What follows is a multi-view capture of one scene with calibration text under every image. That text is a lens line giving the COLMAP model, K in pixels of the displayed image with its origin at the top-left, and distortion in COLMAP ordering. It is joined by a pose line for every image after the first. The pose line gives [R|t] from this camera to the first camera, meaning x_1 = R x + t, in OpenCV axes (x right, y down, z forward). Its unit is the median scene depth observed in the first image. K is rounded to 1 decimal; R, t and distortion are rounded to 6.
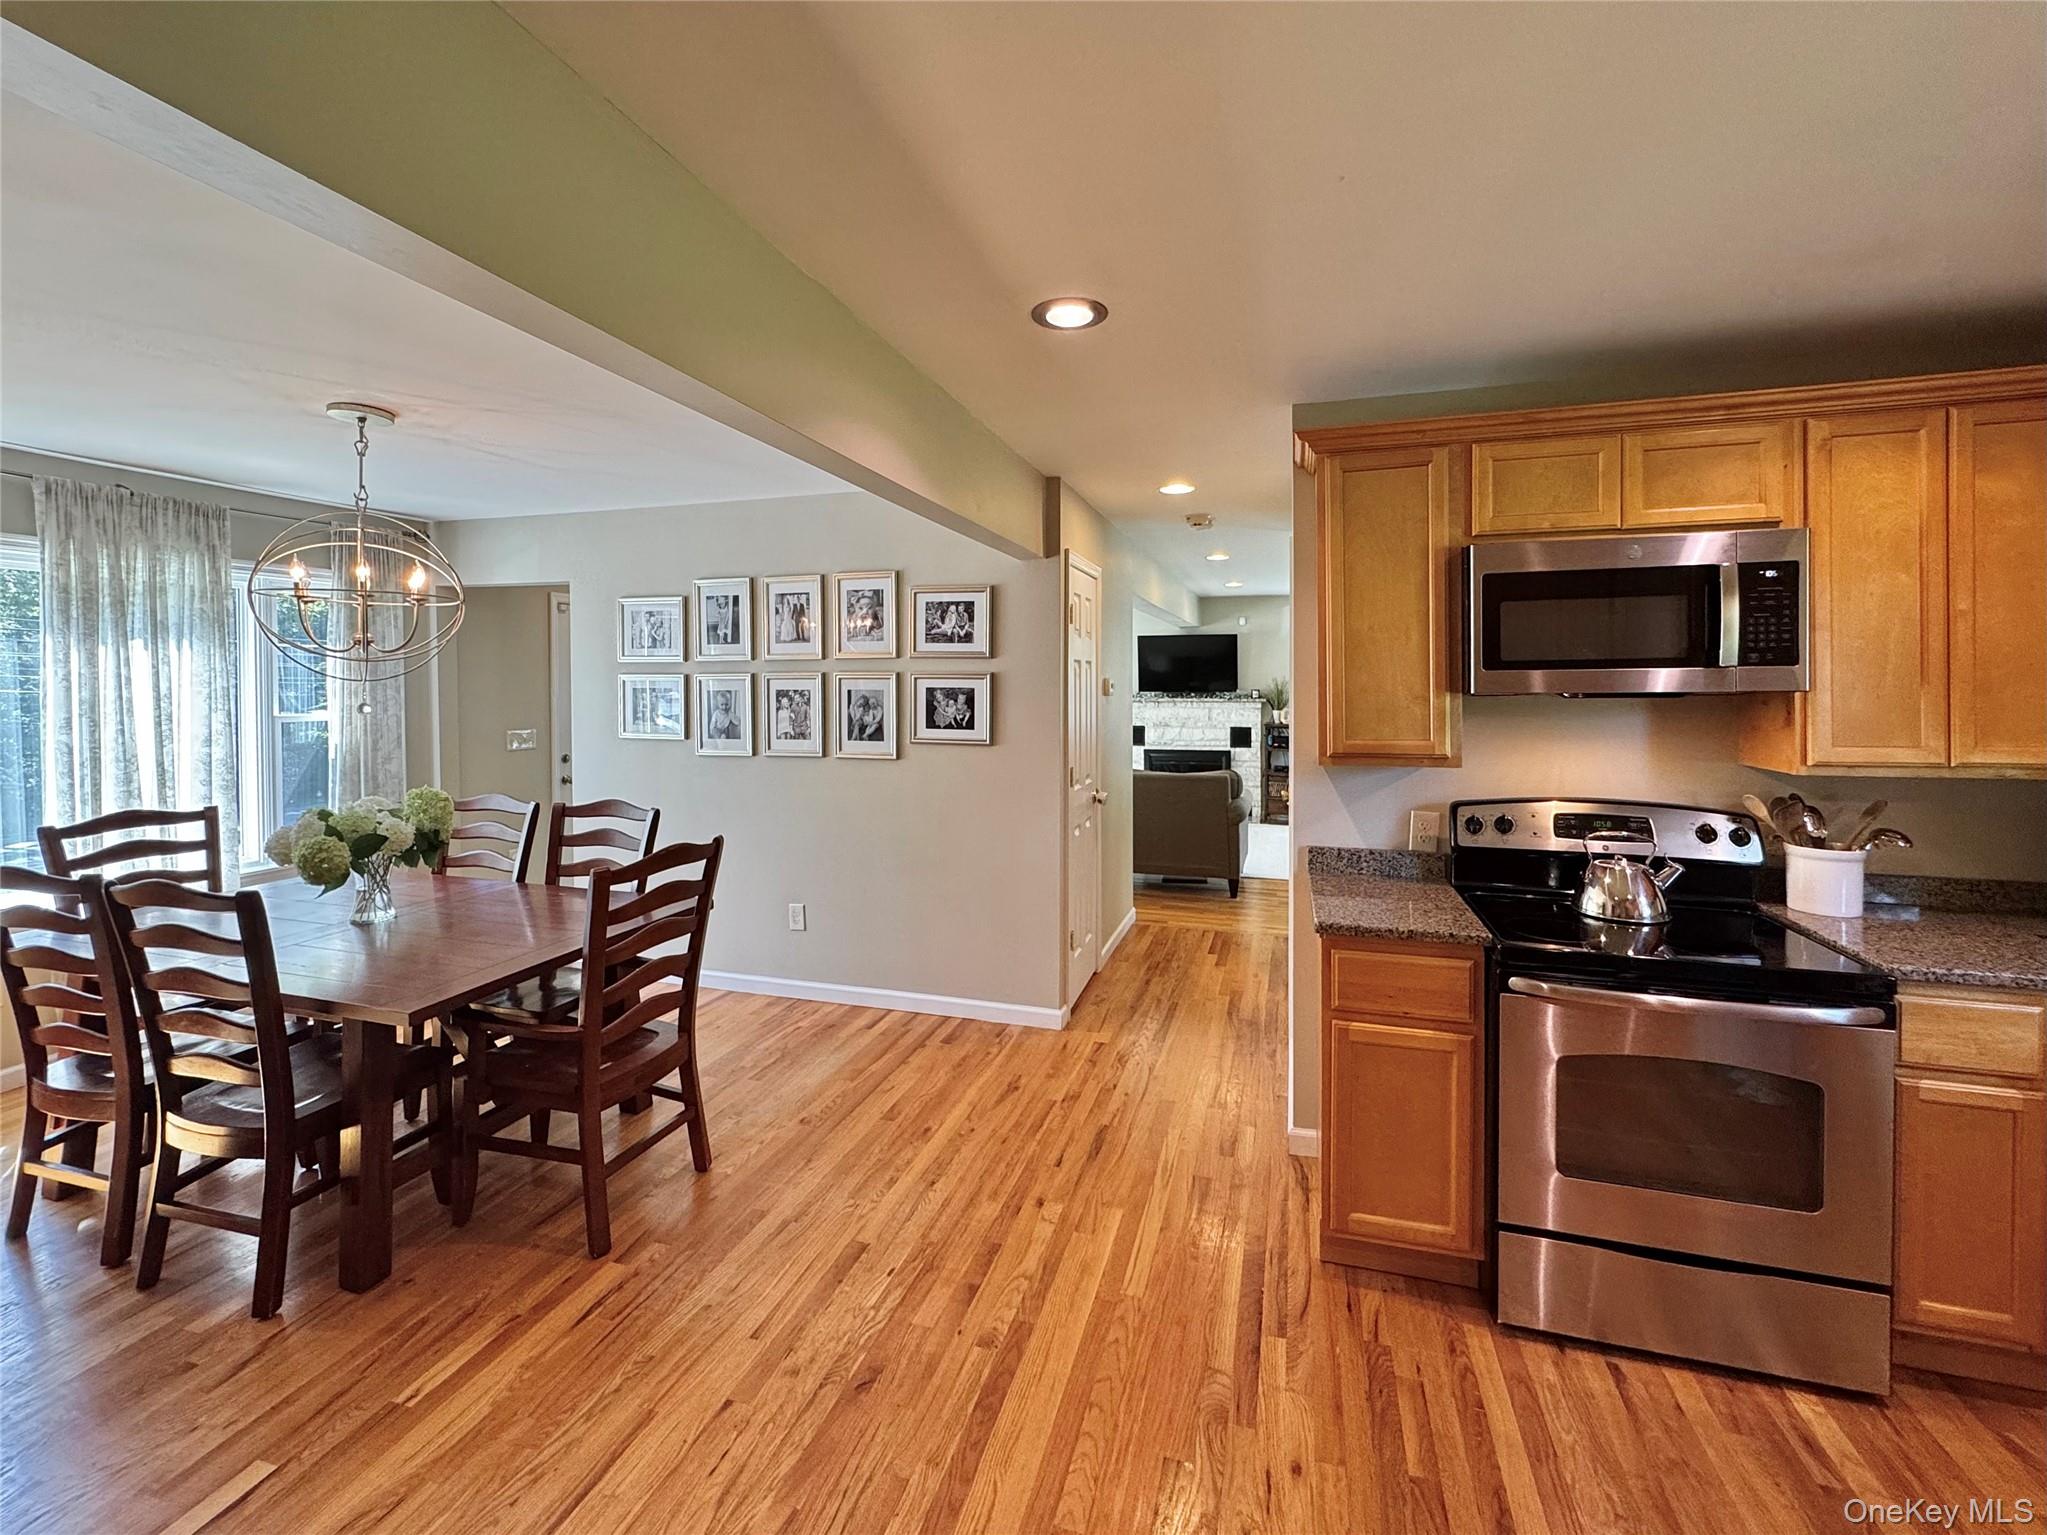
lens RADIAL K [[882.6, 0, 1020.8], [0, 882.6, 688.8], [0, 0, 1]] dist [-0.001467, 0.000743]
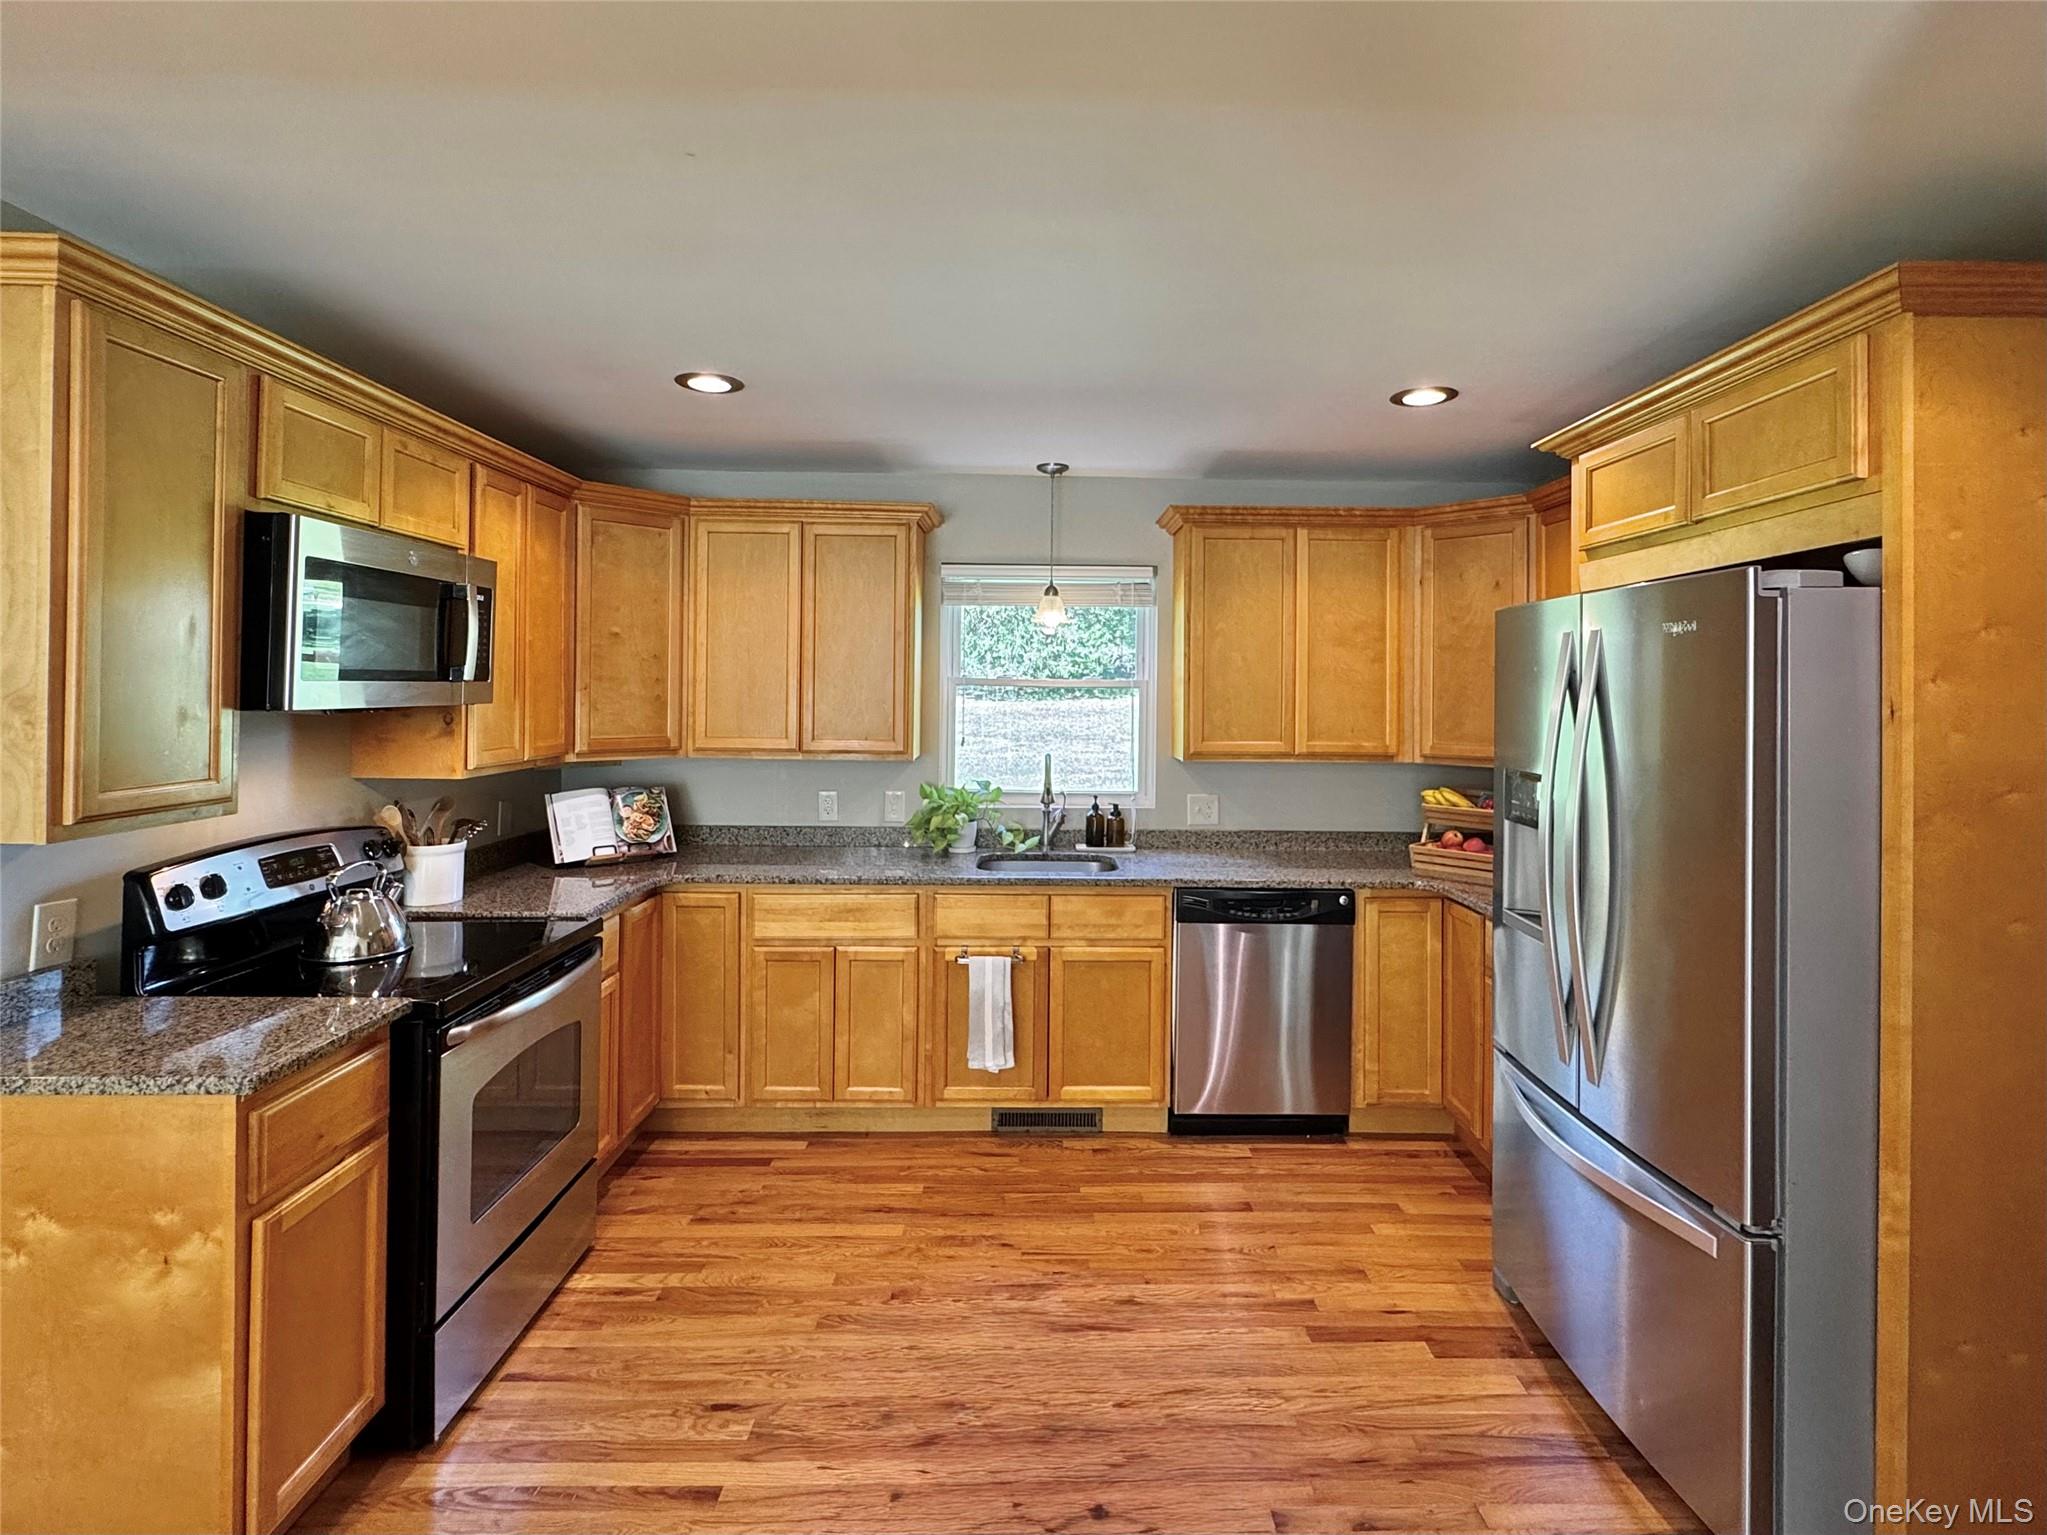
lens RADIAL K [[963.4, 0, 1024.5], [0, 963.4, 704.8], [0, 0, 1]] dist [0.000278, -0.000297]
pose [[-0.291146, -0.008006, 0.956645, -0.266770], [0.004235, 0.999944, 0.009657, -0.002242], [-0.956669, 0.006863, -0.291096, 0.371135]]
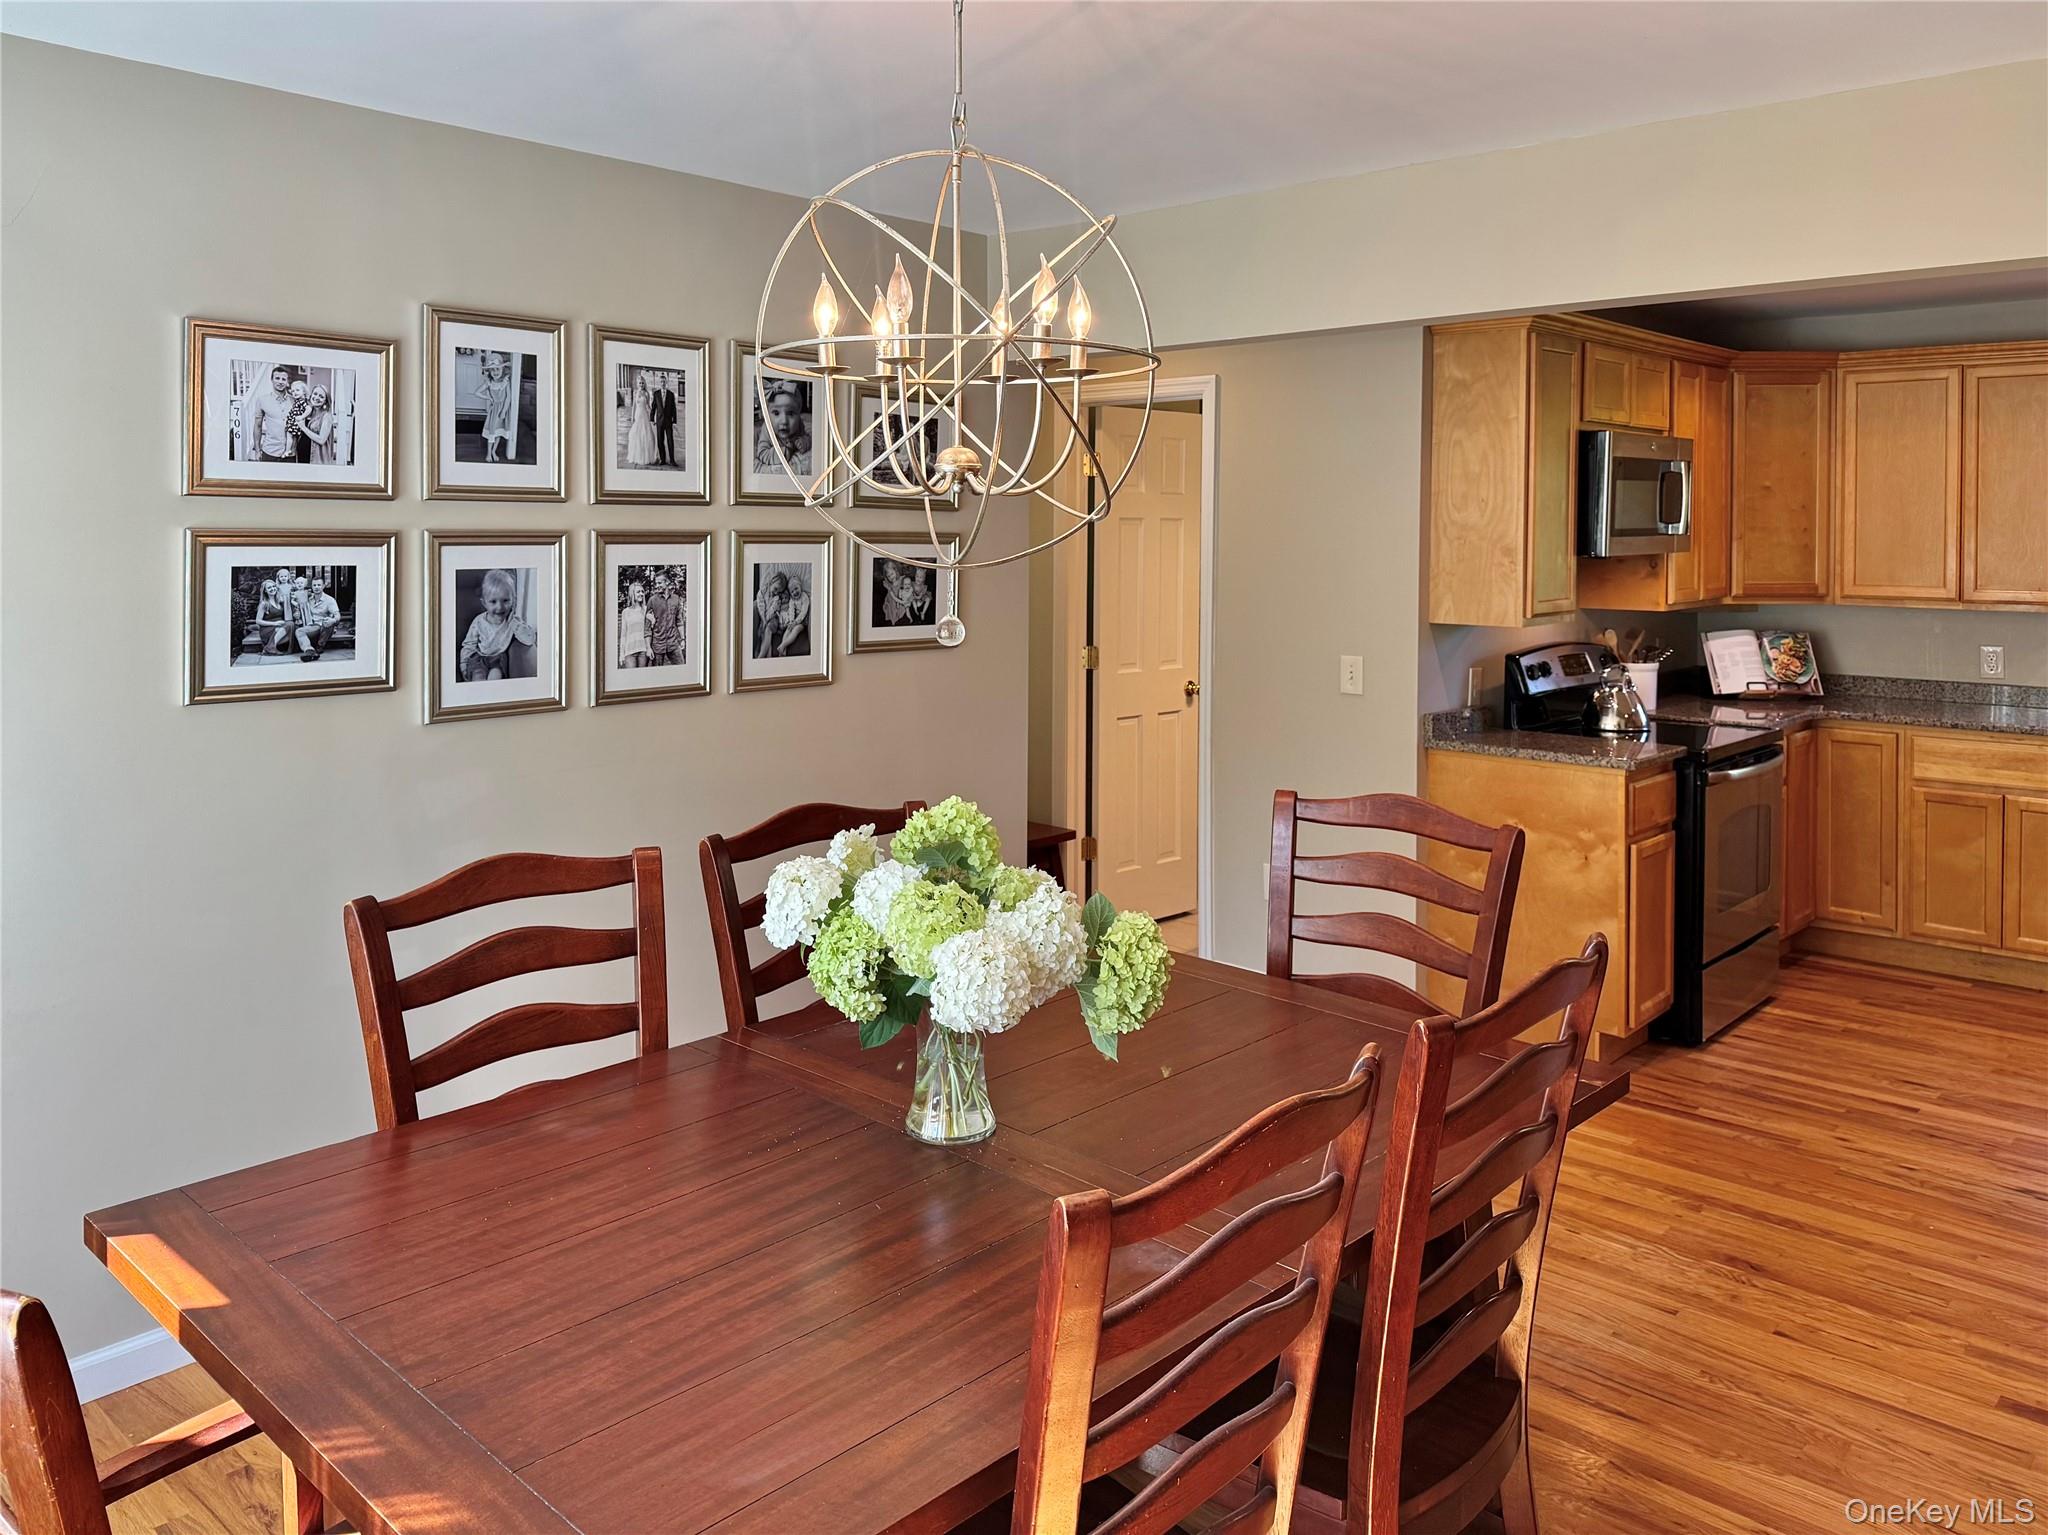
lens RADIAL K [[1526.4, 0, 1035.2], [0, 1526.4, 547.8], [0, 0, 1]] dist [0.009946, -0.011994]
pose [[0.432720, -0.005343, 0.901513, -0.981782], [0.007289, 0.999970, 0.002427, -0.009357], [-0.901499, 0.005521, 0.432746, 0.468654]]
